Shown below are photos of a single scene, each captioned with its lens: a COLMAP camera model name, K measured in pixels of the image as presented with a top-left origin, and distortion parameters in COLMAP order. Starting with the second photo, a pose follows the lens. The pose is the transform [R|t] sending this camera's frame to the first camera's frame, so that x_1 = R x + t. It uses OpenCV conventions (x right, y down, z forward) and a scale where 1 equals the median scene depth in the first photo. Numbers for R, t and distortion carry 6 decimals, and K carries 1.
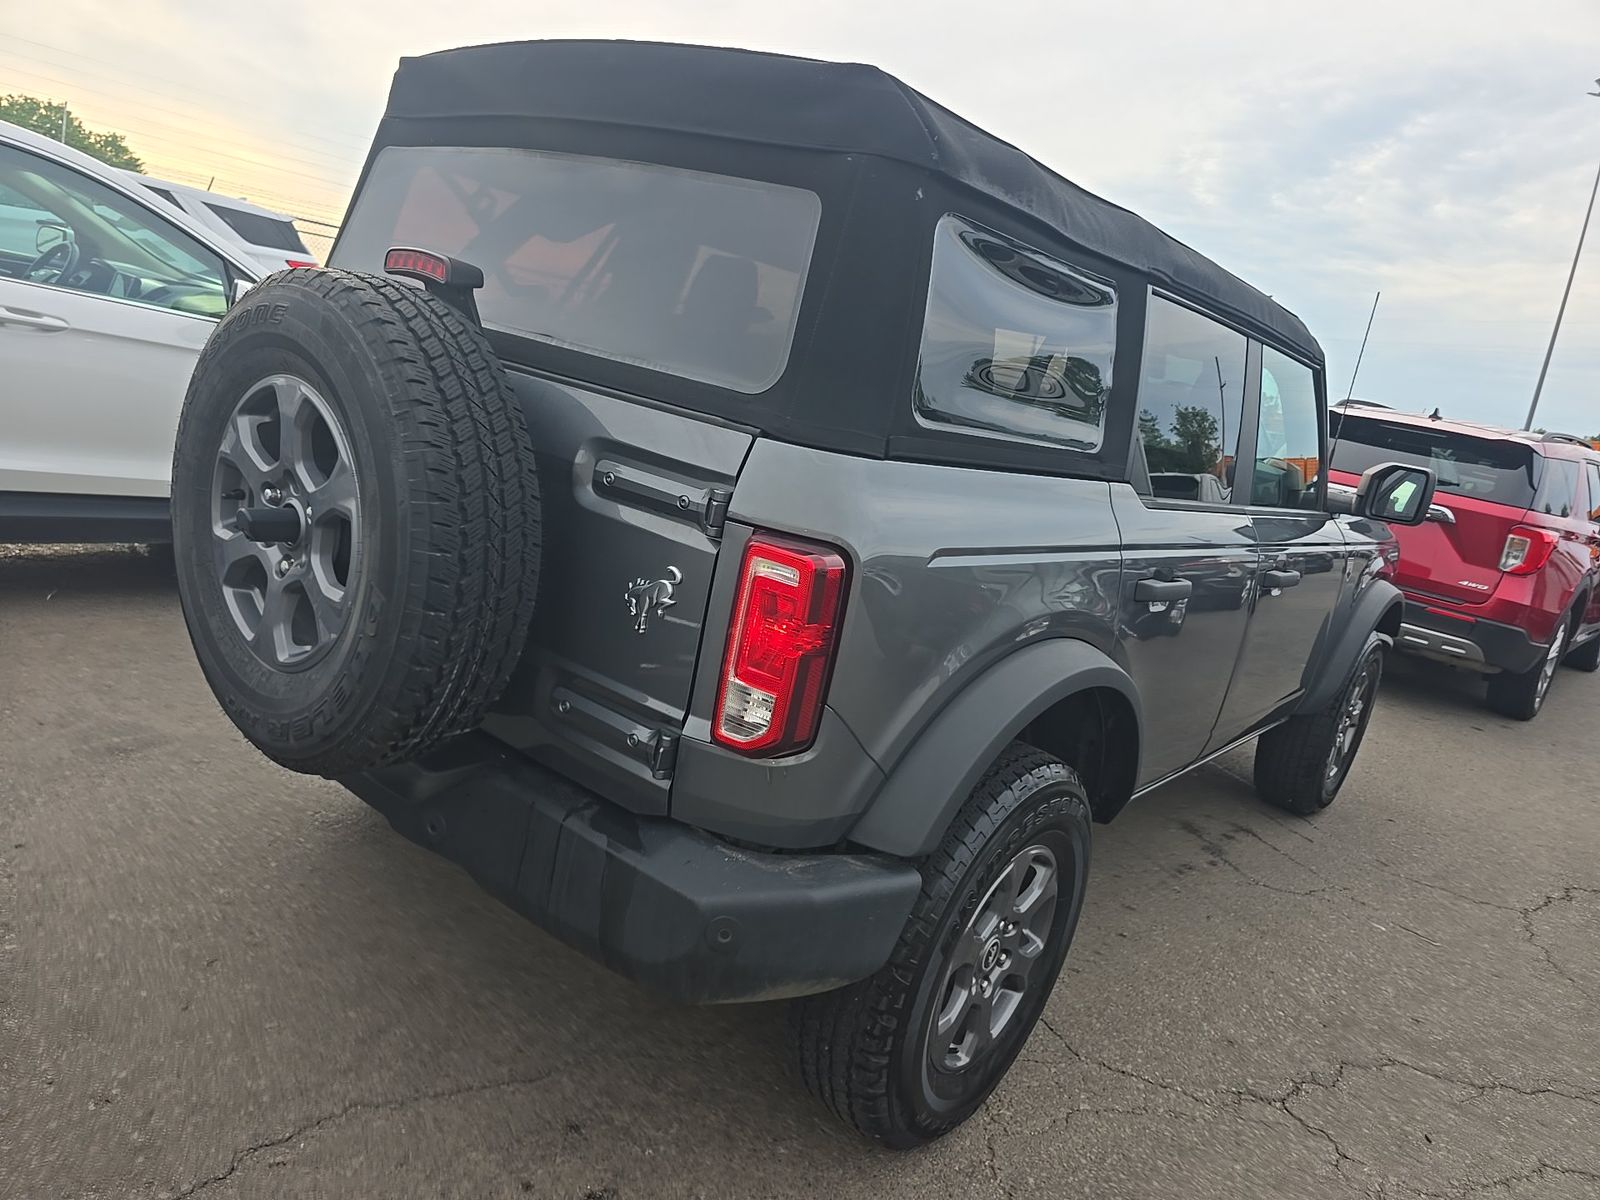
lens RADIAL K [[1135.9, 0, 786.9], [0, 1135.9, 597.3], [0, 0, 1]] dist [0.060121, -0.080085]
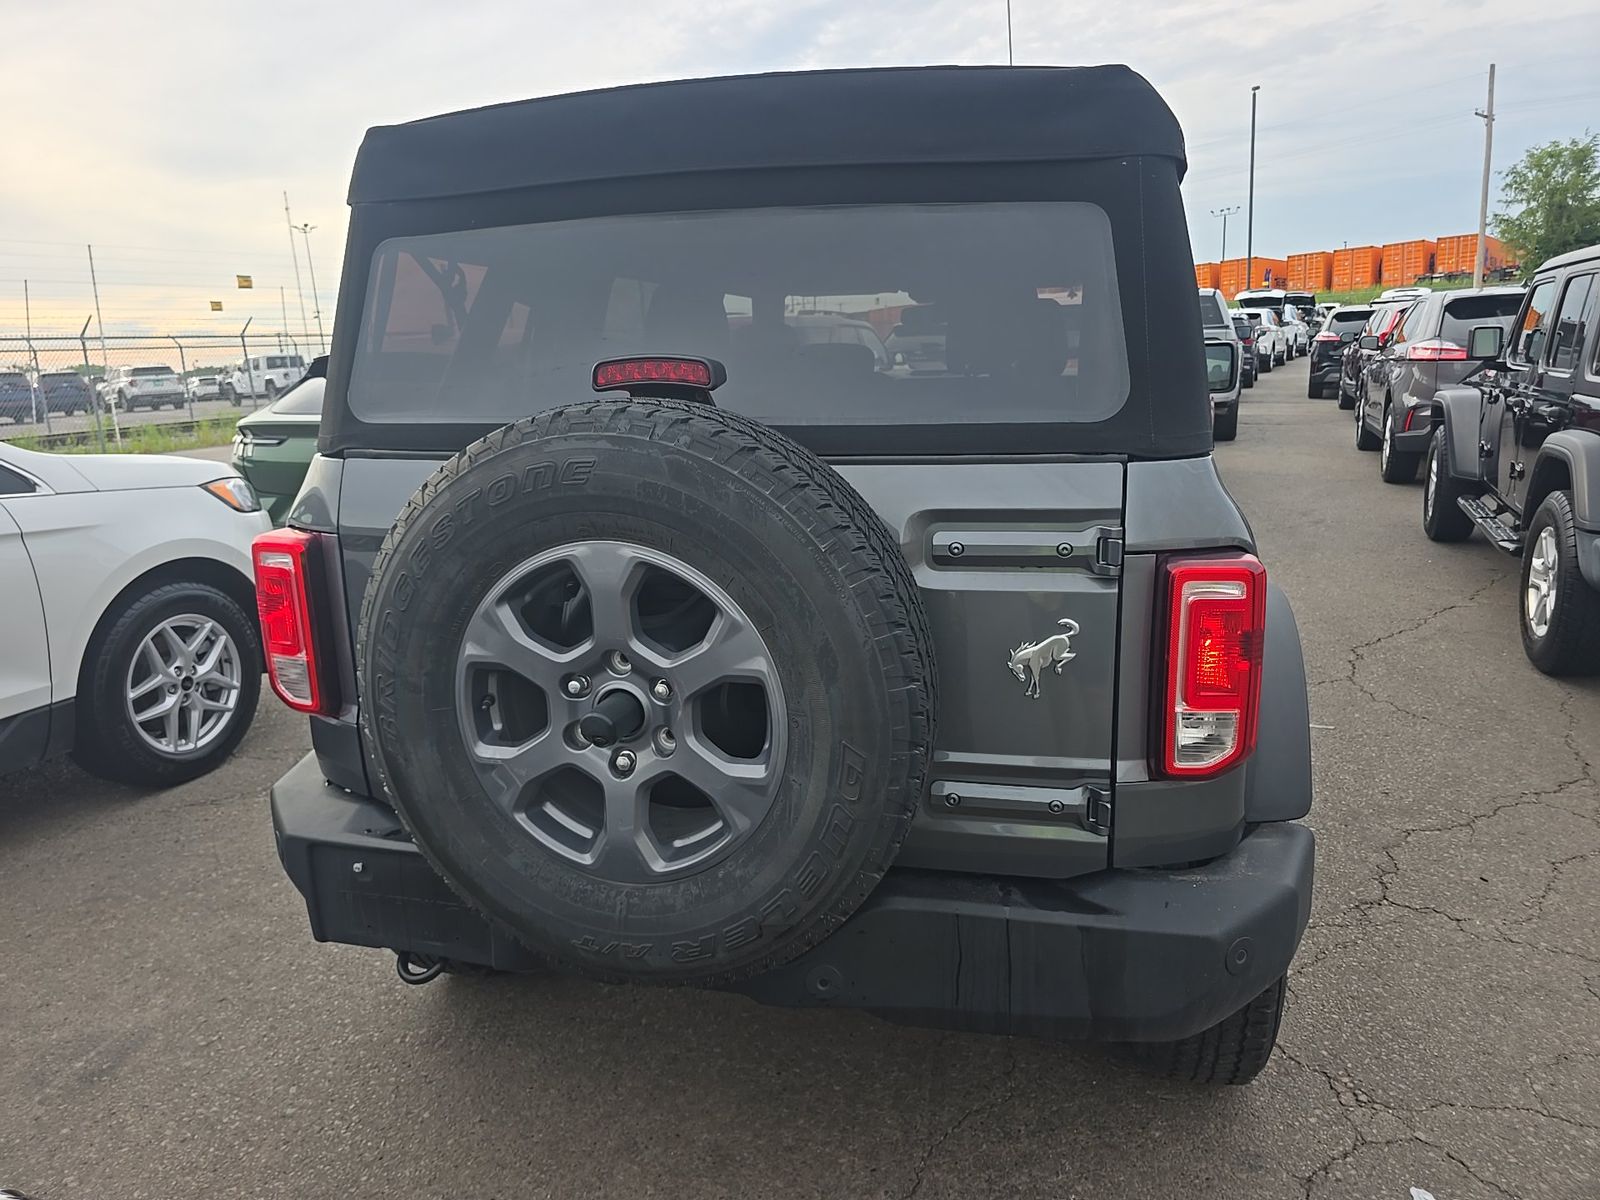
lens RADIAL K [[1135.9, 0, 786.9], [0, 1135.9, 597.3], [0, 0, 1]] dist [0.060121, -0.080085]
pose [[0.884188, -0.300938, 0.357278, -0.610299], [0.287388, 0.953402, 0.091832, -0.189072], [-0.368265, 0.021480, 0.929473, 0.193784]]
